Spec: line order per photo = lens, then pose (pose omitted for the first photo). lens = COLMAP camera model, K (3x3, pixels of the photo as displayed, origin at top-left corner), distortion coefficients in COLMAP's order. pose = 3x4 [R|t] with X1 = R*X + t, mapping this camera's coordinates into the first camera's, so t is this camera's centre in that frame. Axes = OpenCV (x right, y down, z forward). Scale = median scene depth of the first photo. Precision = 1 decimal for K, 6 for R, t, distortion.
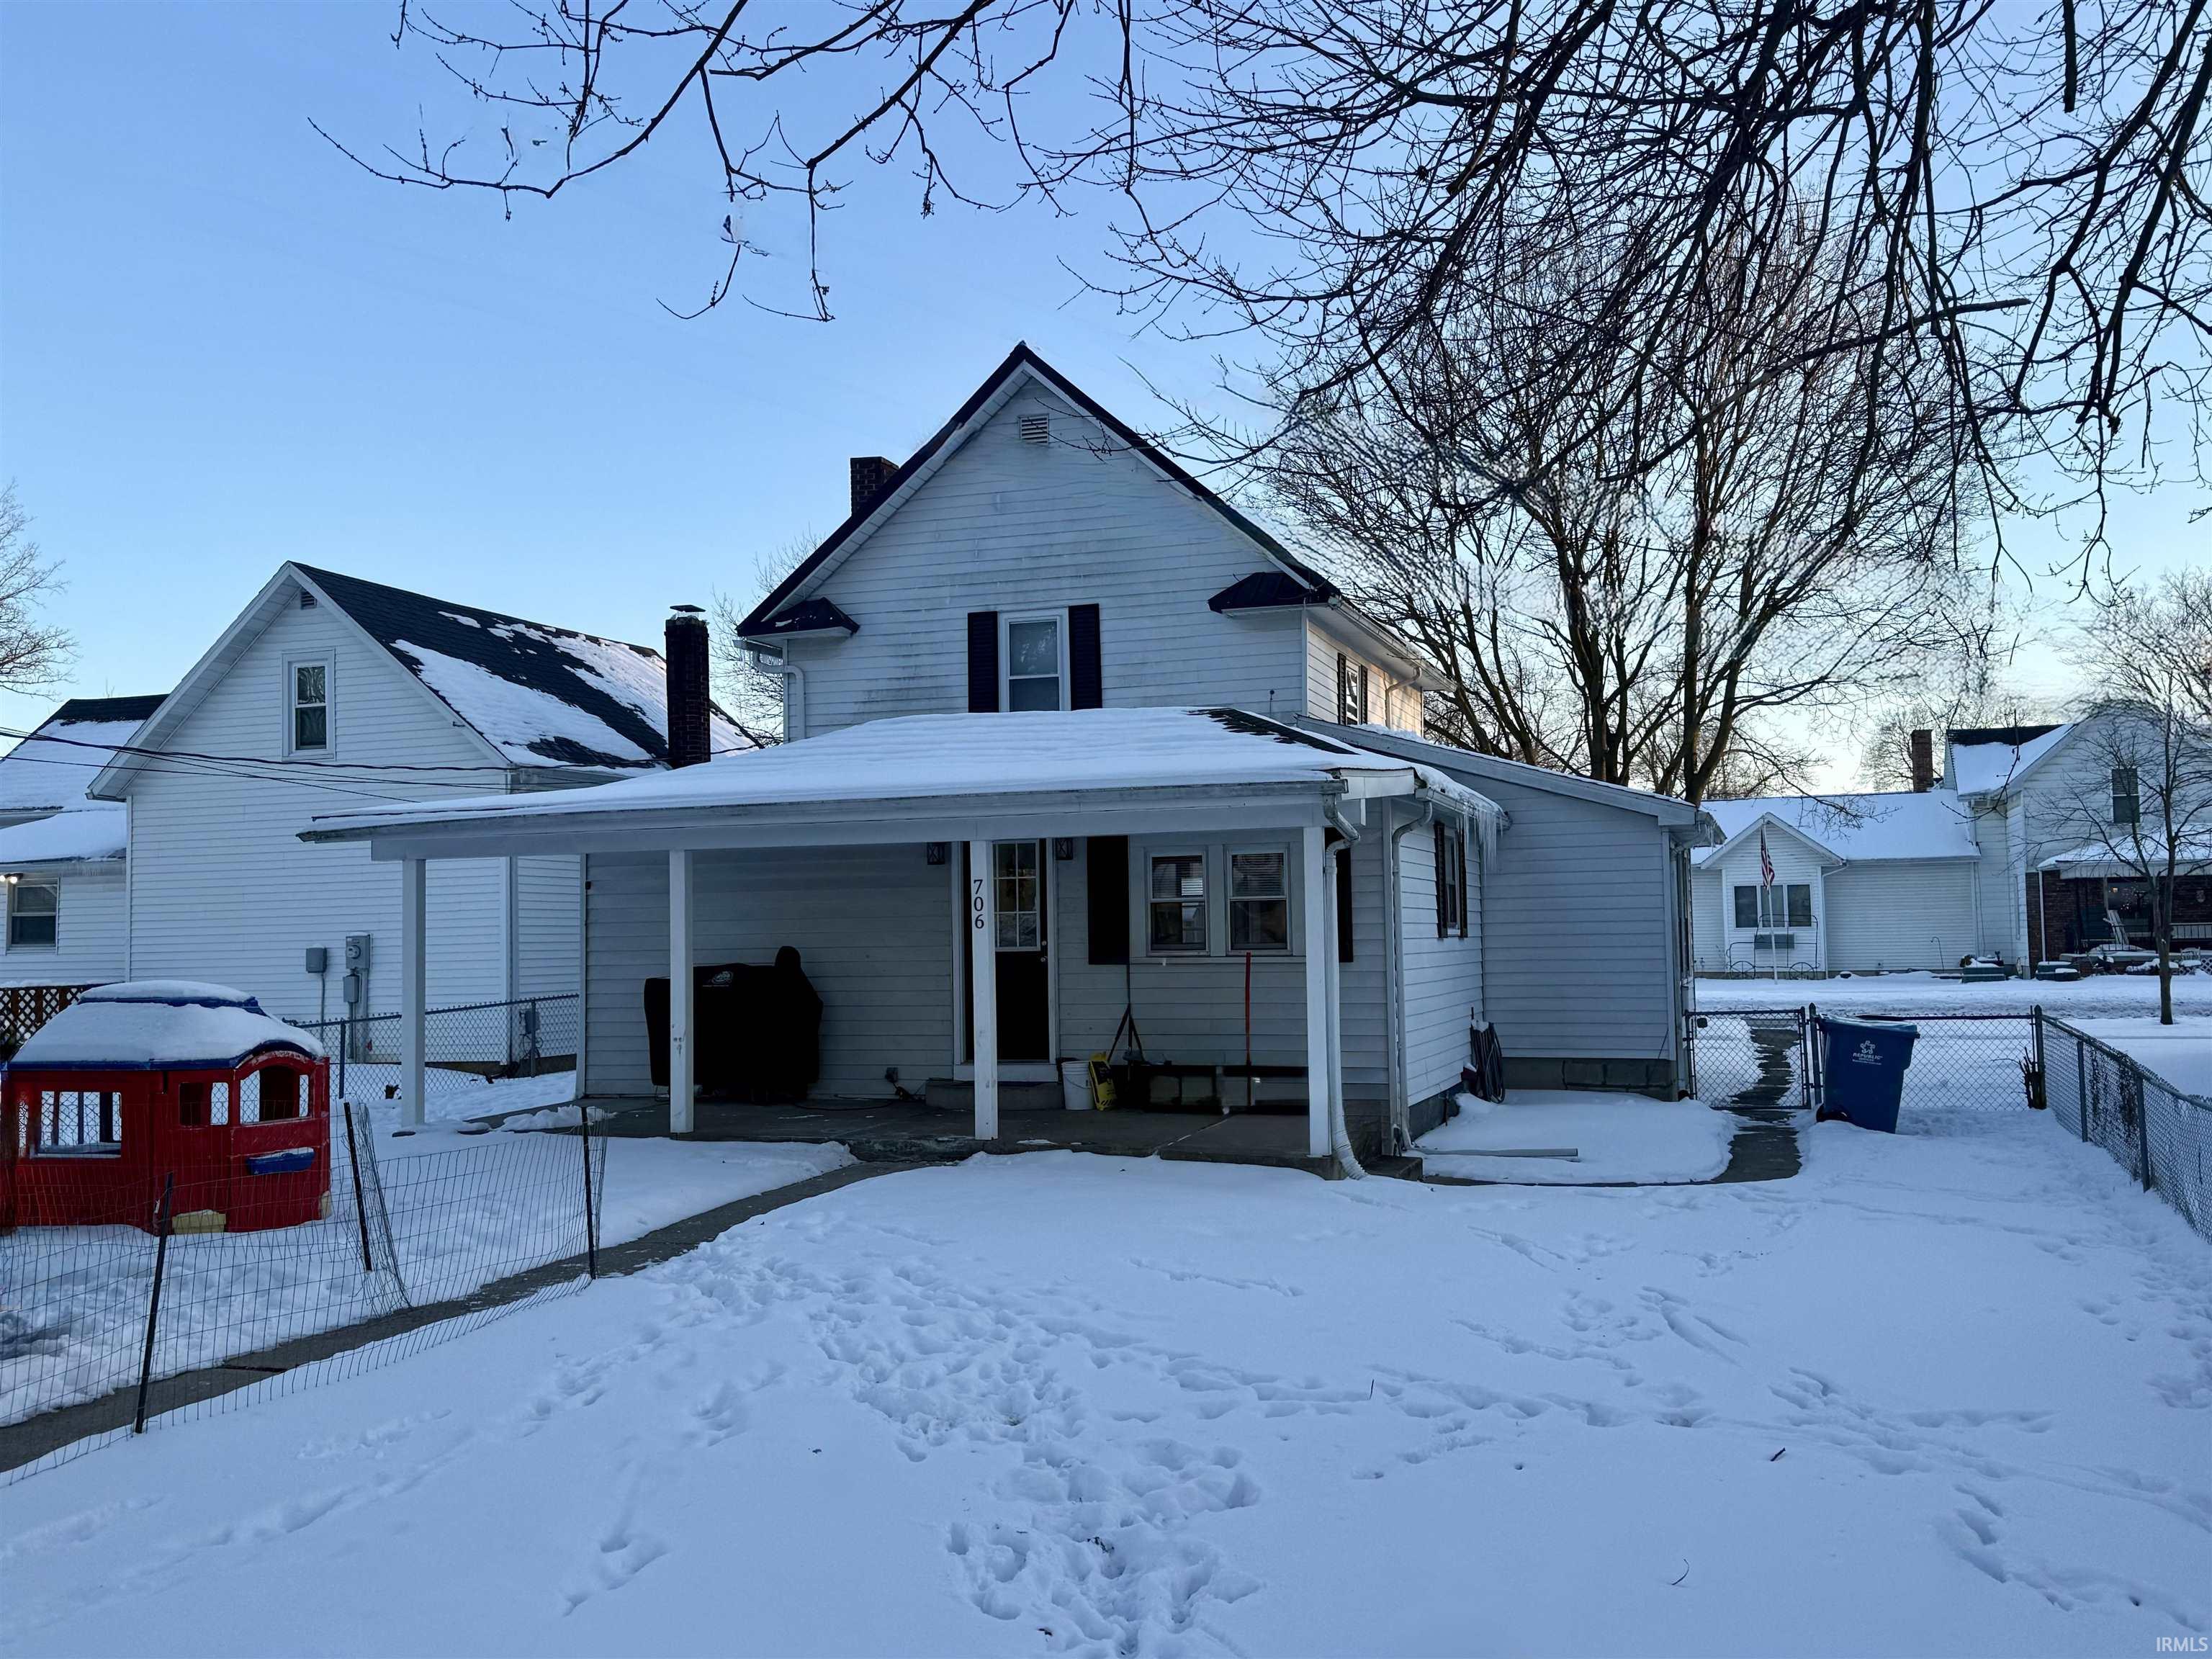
lens RADIAL K [[1930.7, 0, 1108.5], [0, 1930.7, 830.1], [0, 0, 1]] dist [0.089983, -0.031367]
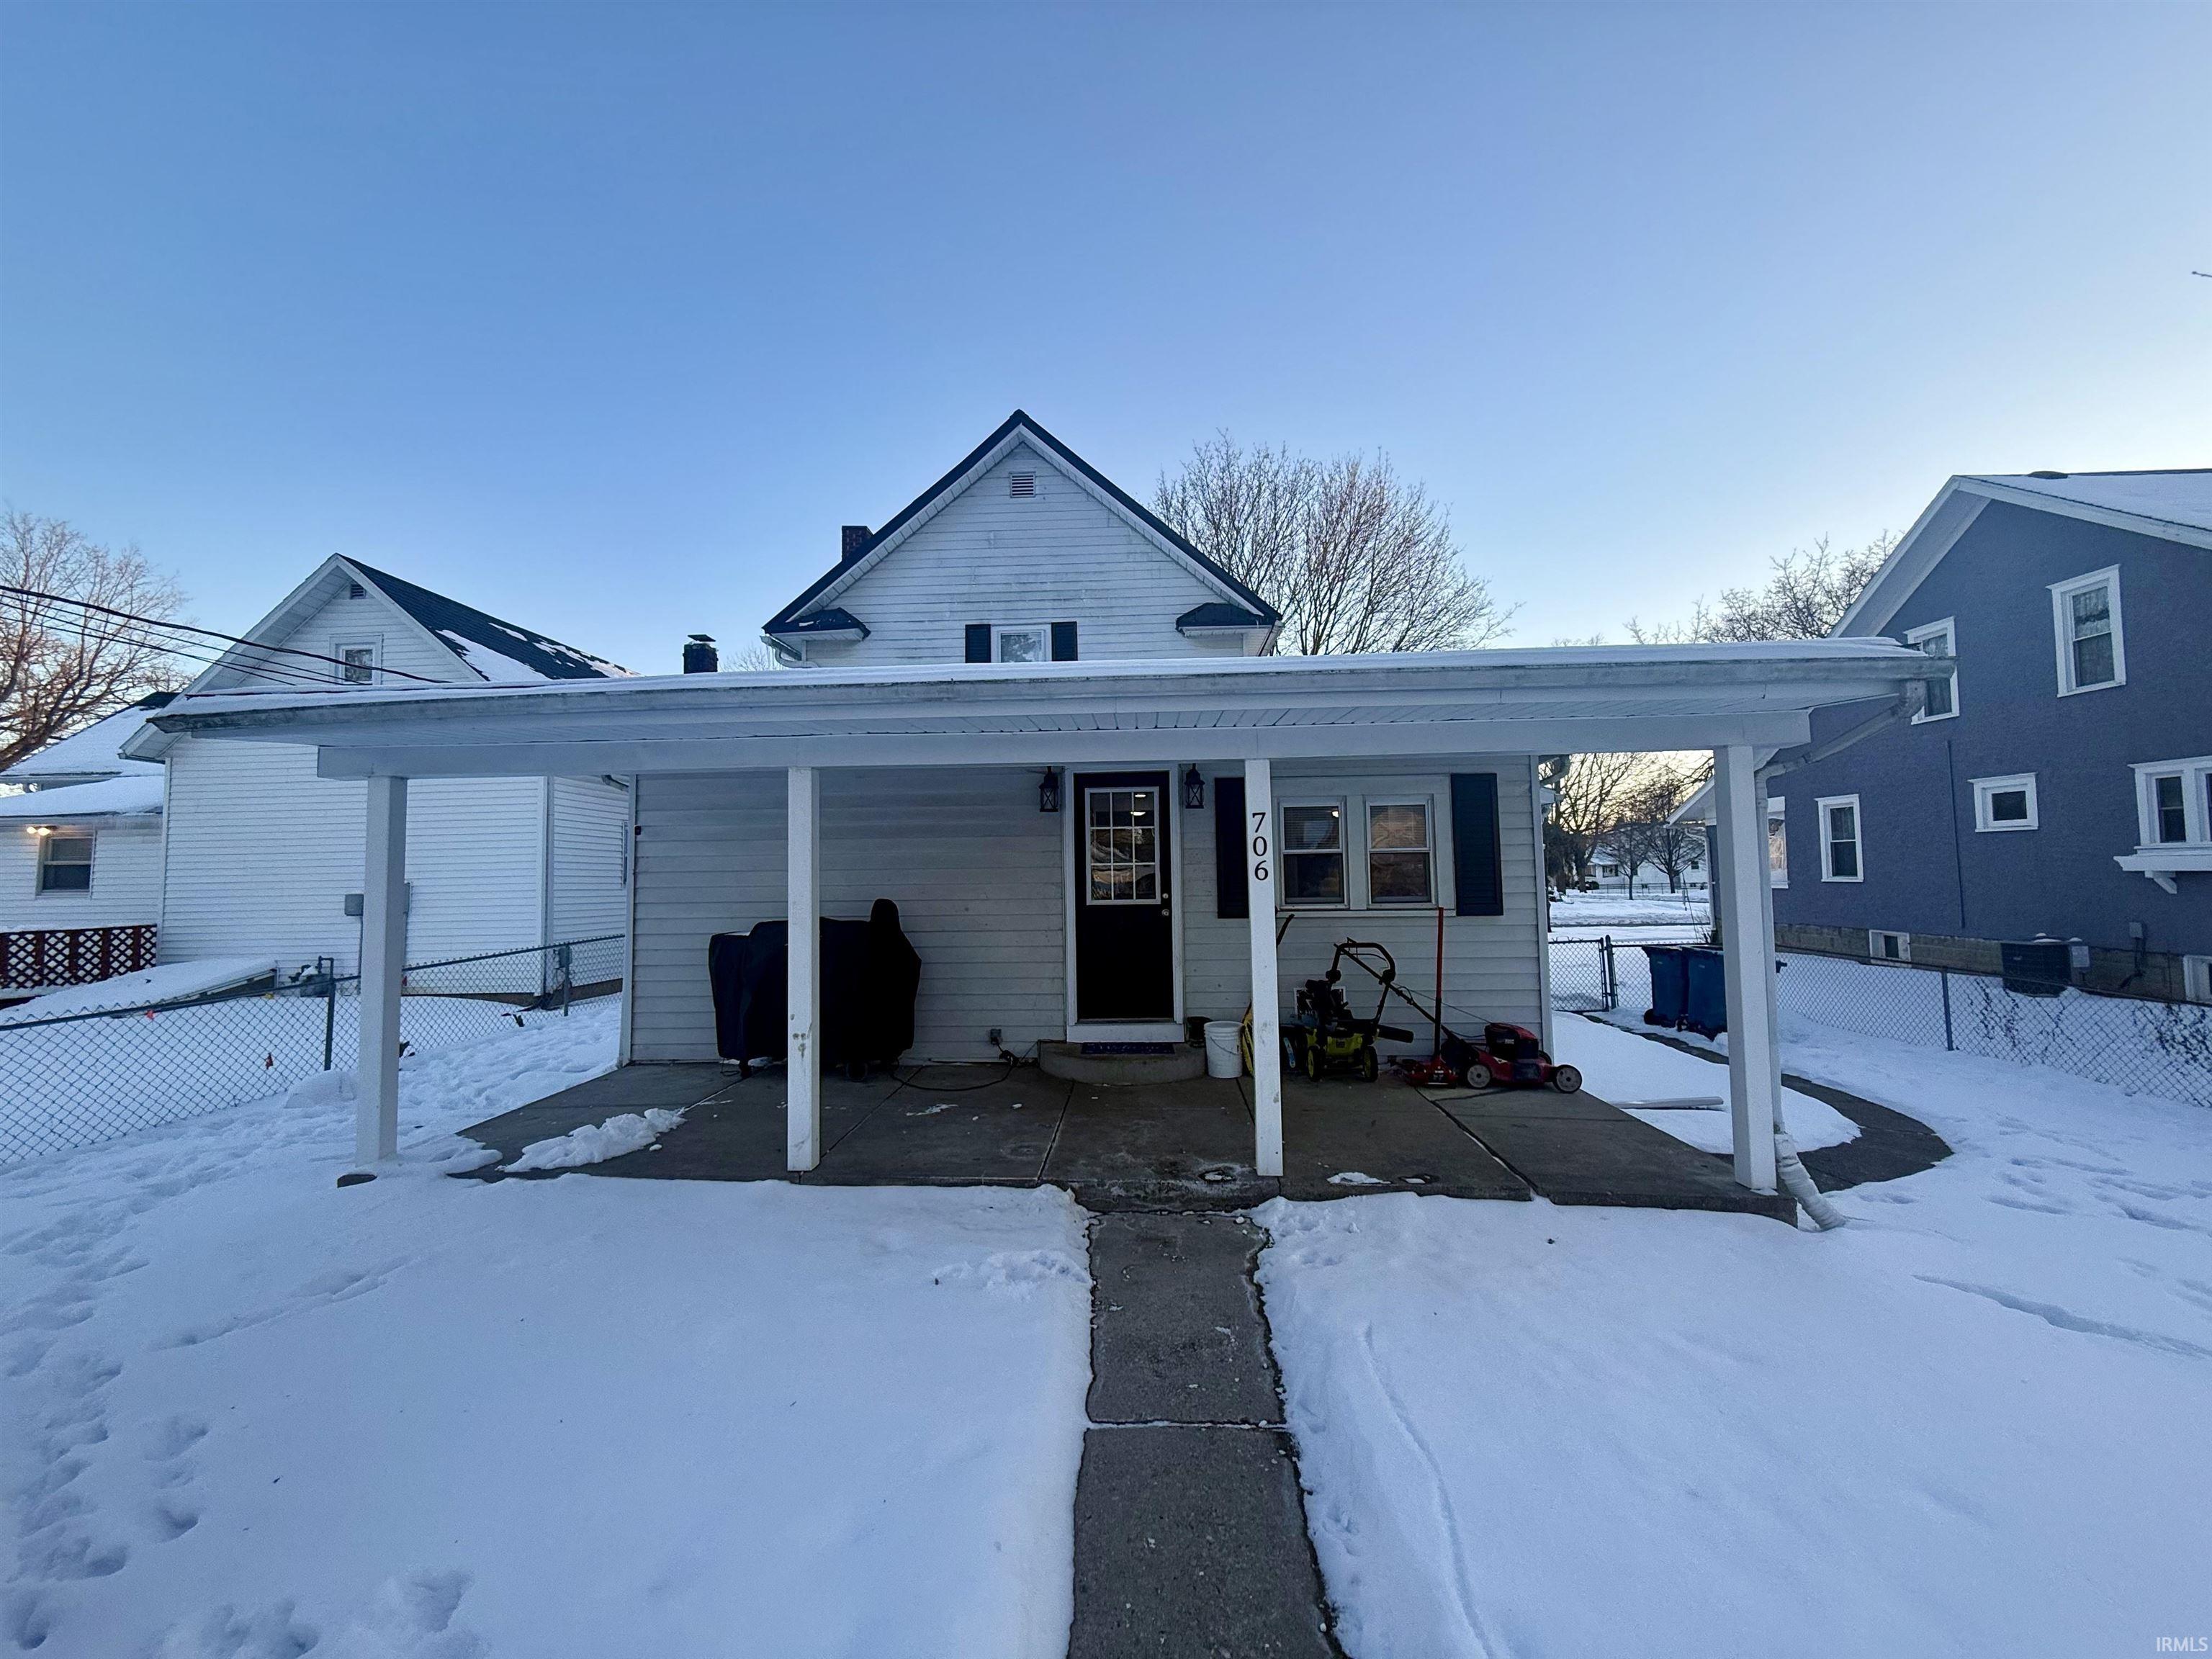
lens RADIAL K [[884.6, 0, 1108.1], [0, 884.6, 828.8], [0, 0, 1]] dist [-0.000461, 0.001219]
pose [[0.965630, 0.017874, 0.259304, -0.129300], [-0.015807, 0.999825, -0.010055, 0.022434], [-0.259438, 0.005611, 0.965743, 0.431762]]
